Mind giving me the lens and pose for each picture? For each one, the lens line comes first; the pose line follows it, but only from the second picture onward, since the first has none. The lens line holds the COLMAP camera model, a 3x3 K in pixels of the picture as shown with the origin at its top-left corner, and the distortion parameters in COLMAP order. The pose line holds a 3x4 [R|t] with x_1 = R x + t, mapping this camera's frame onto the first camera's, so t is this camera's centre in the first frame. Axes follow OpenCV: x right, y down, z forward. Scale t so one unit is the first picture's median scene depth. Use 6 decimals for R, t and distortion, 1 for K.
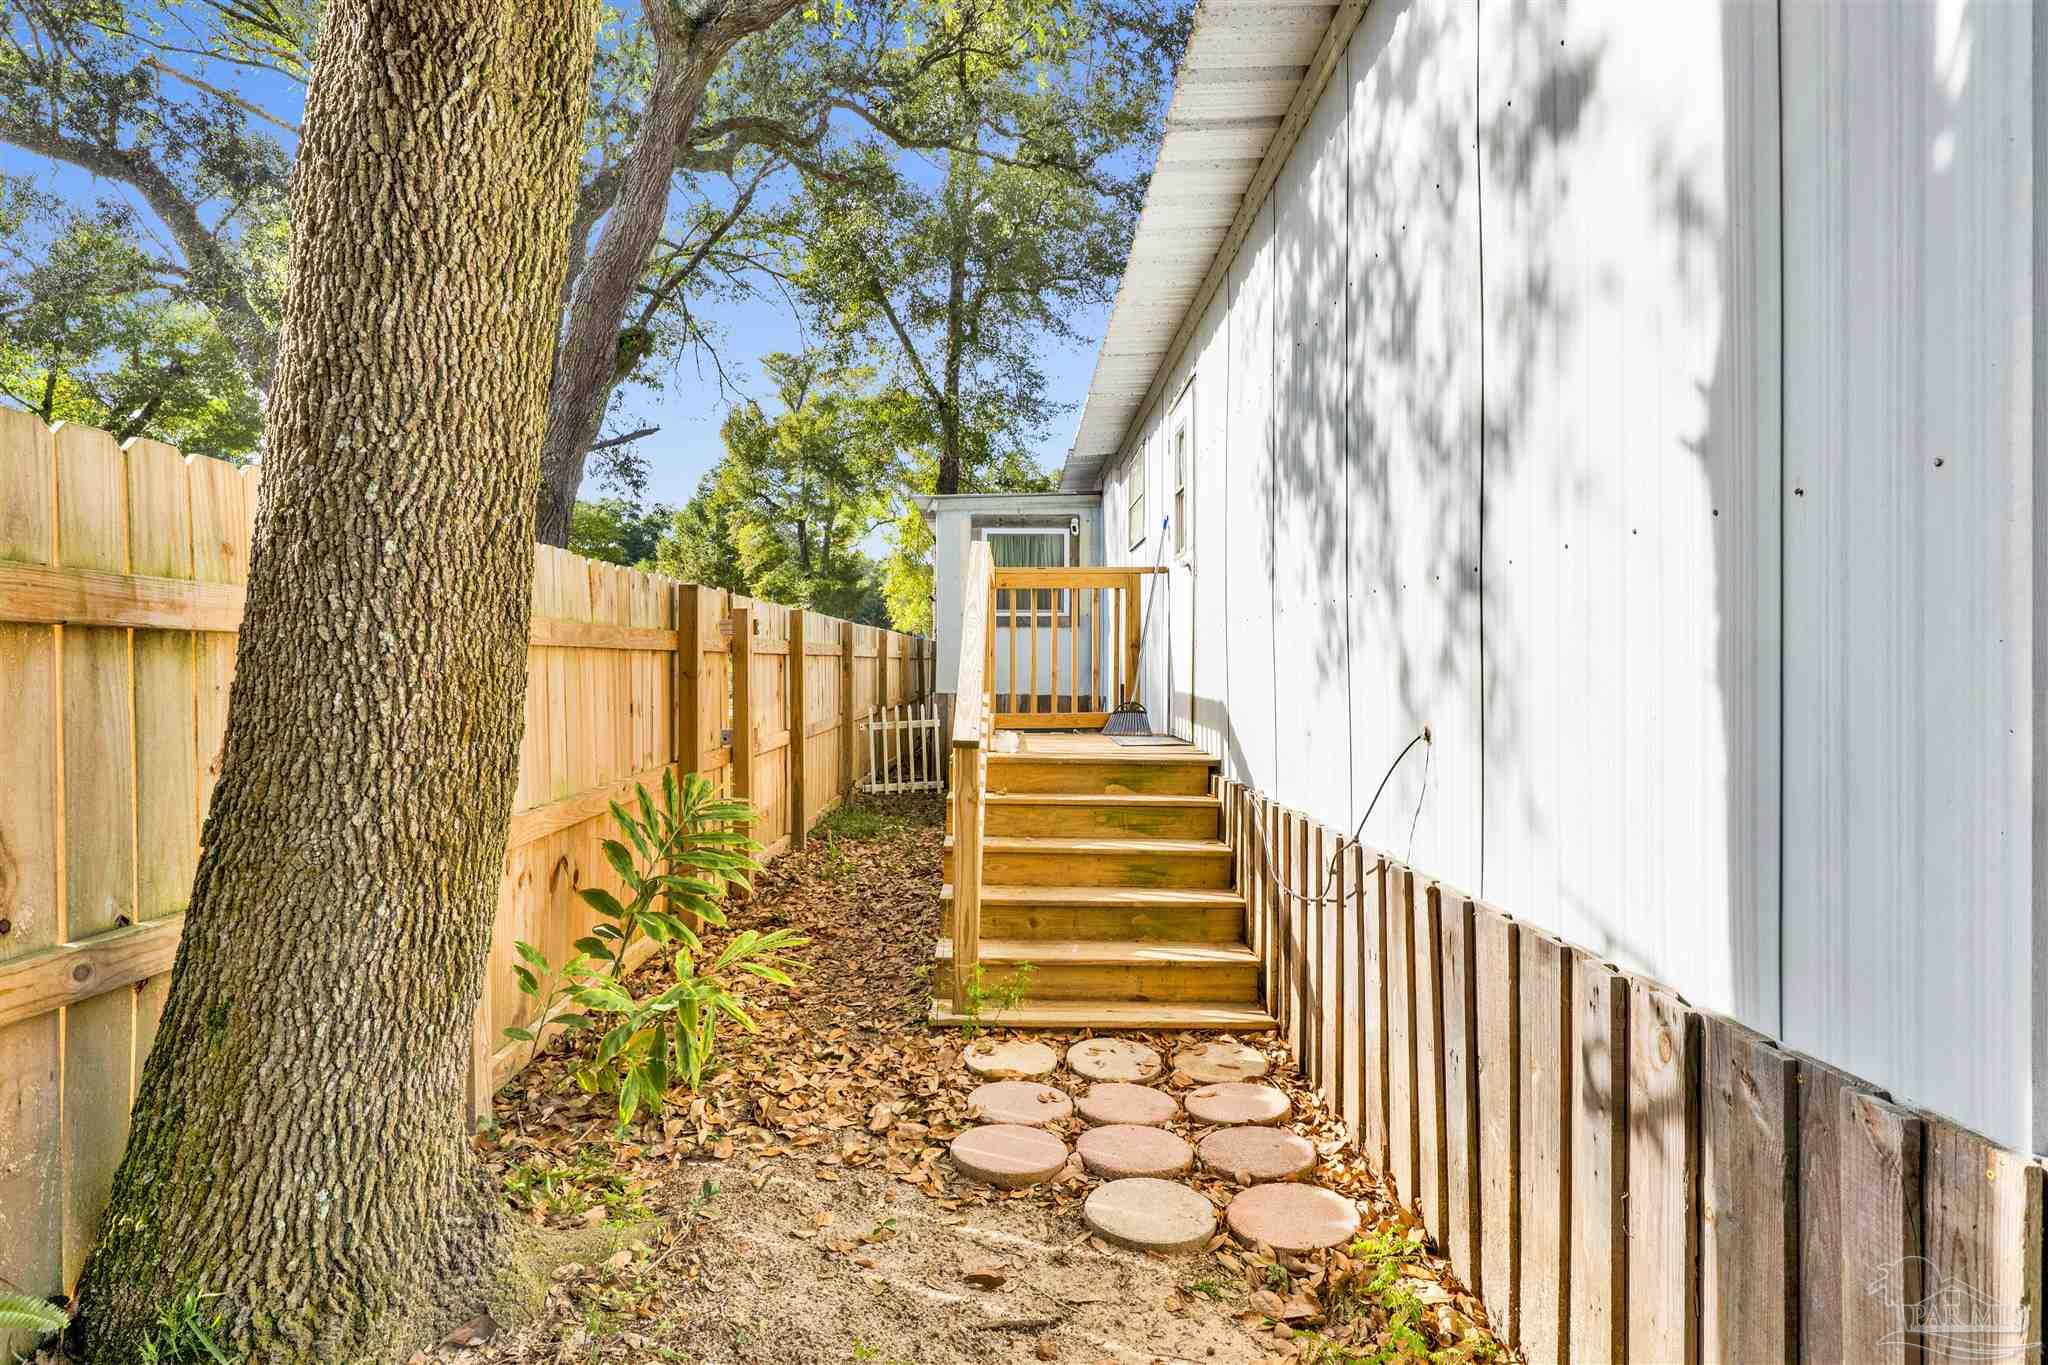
lens RADIAL K [[1127.3, 0, 1024.0], [0, 1127.3, 682.5], [0, 0, 1]] dist [0.000010, -0.000045]
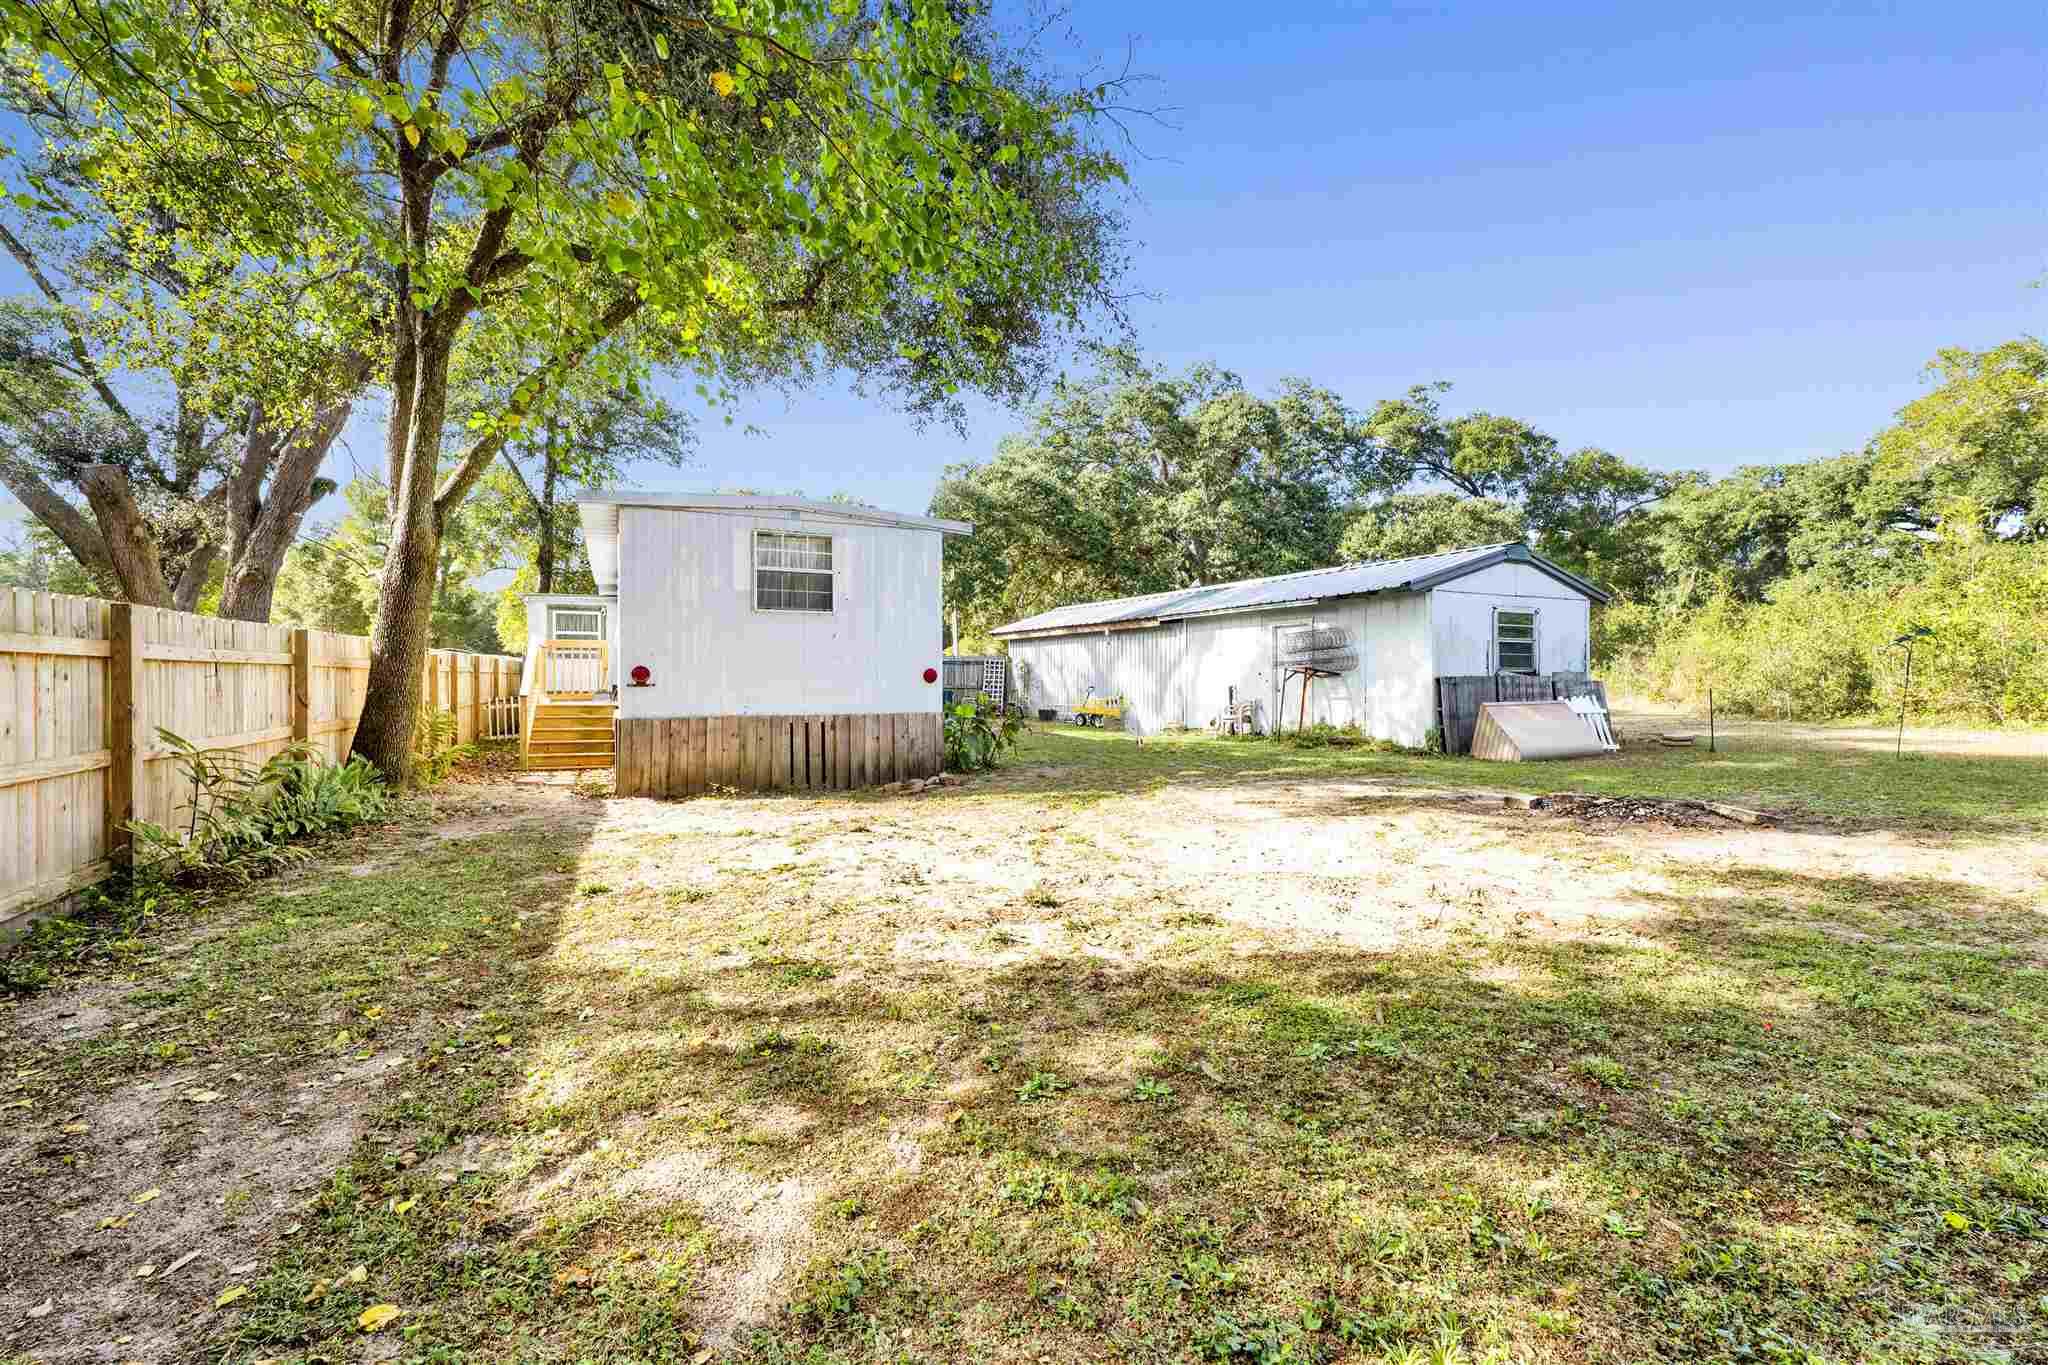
lens RADIAL K [[823.7, 0, 1024.0], [0, 823.7, 682.5], [0, 0, 1]] dist [0.000160, -0.000046]
pose [[0.901610, 0.001211, 0.432548, 0.036978], [0.004406, 0.999918, -0.011985, 0.007163], [-0.432528, 0.012712, 0.901531, -0.308944]]
